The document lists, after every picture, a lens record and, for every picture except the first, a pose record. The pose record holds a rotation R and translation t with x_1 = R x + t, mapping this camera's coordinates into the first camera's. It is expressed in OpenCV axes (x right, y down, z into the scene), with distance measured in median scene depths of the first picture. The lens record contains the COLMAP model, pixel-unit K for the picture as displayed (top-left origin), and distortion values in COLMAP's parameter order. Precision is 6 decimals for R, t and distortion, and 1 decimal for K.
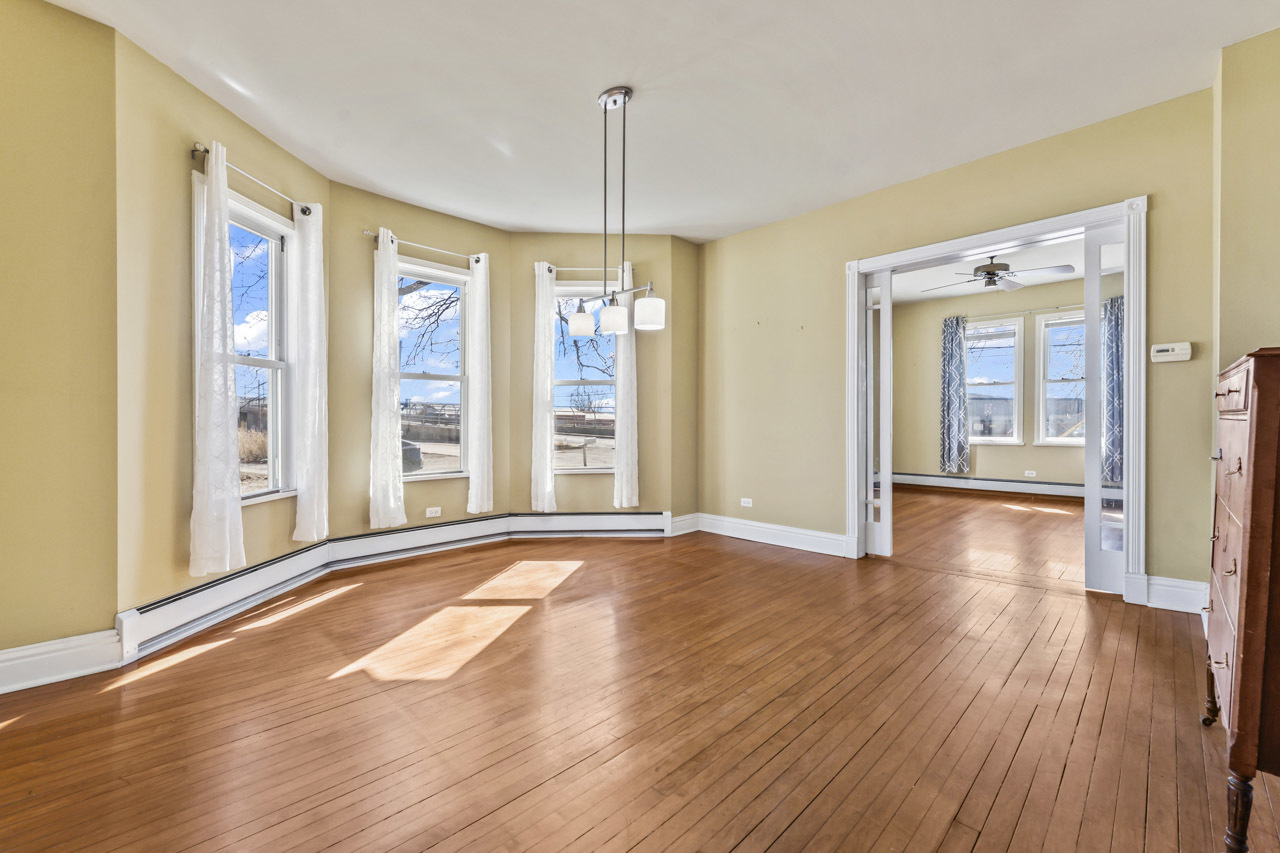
lens RADIAL K [[518.1, 0, 638.4], [0, 518.1, 430.5], [0, 0, 1]] dist [-0.004012, 0.000532]
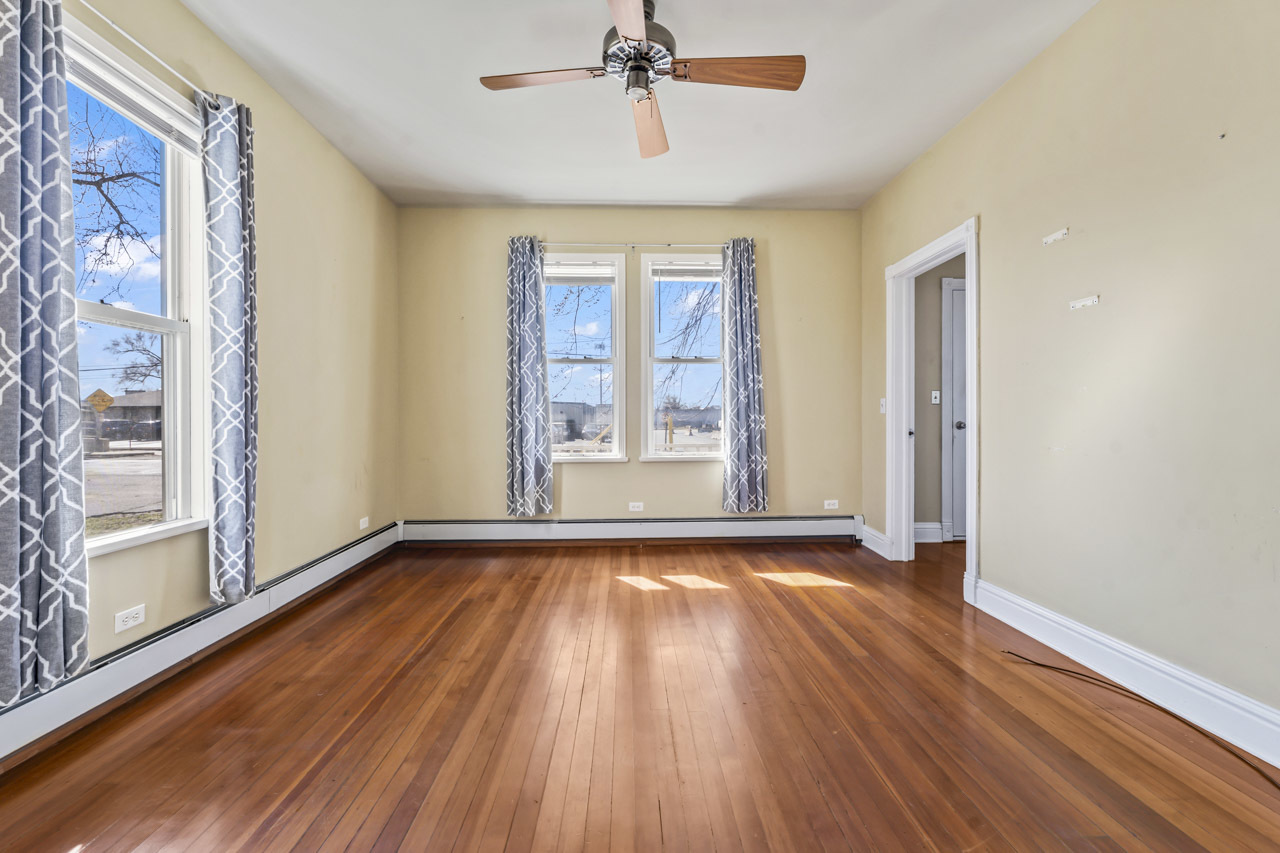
lens RADIAL K [[518.1, 0, 629.7], [0, 518.1, 418.8], [0, 0, 1]] dist [-0.004012, 0.000532]
pose [[0.695122, -0.006790, 0.718860, 0.285644], [0.012954, 0.999911, -0.003082, -0.019181], [-0.718775, 0.011455, 0.695148, 0.536428]]
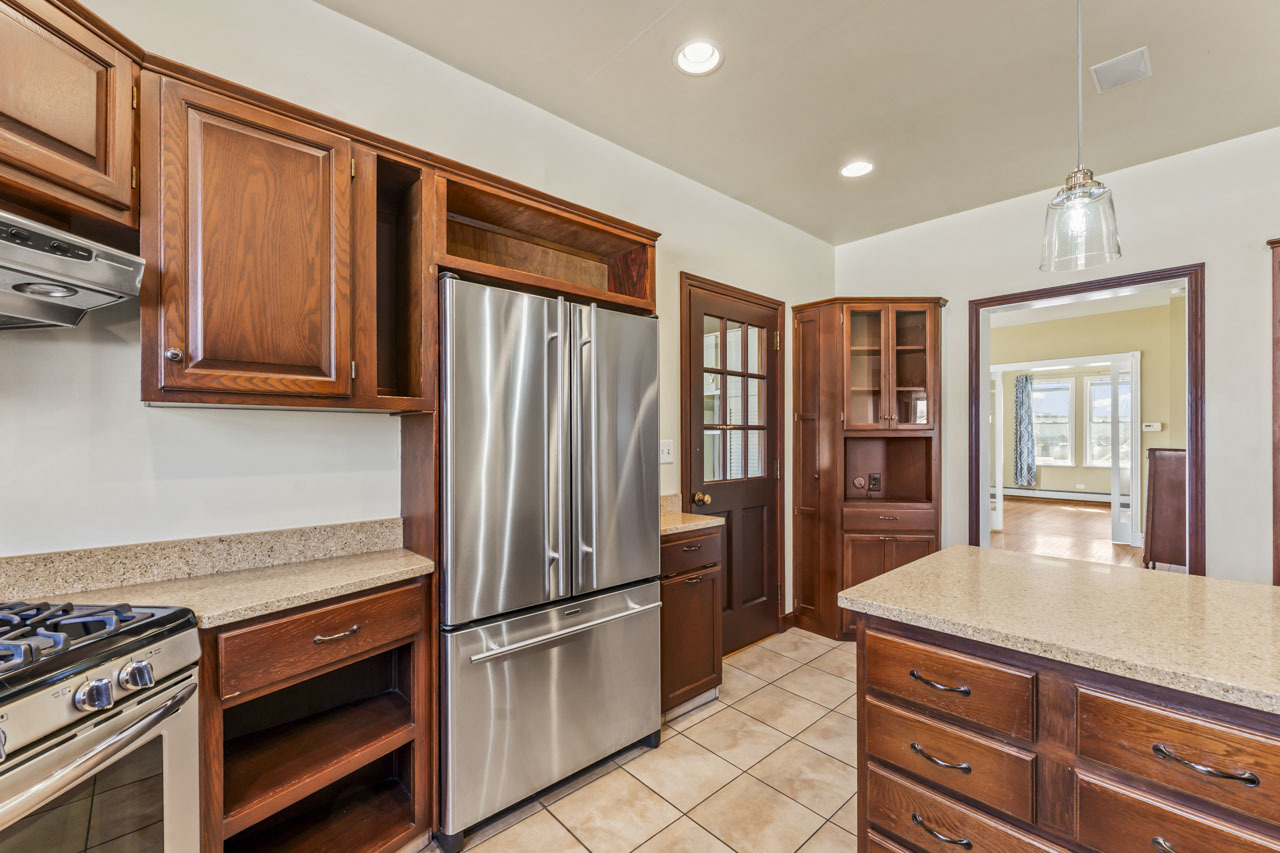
lens RADIAL K [[518.1, 0, 653.0], [0, 518.1, 437.1], [0, 0, 1]] dist [-0.004012, 0.000532]
pose [[0.999170, -0.005496, -0.040370, -0.348594], [0.005374, 0.999981, -0.003137, -0.052304], [0.040387, 0.002918, 0.999180, -0.455294]]
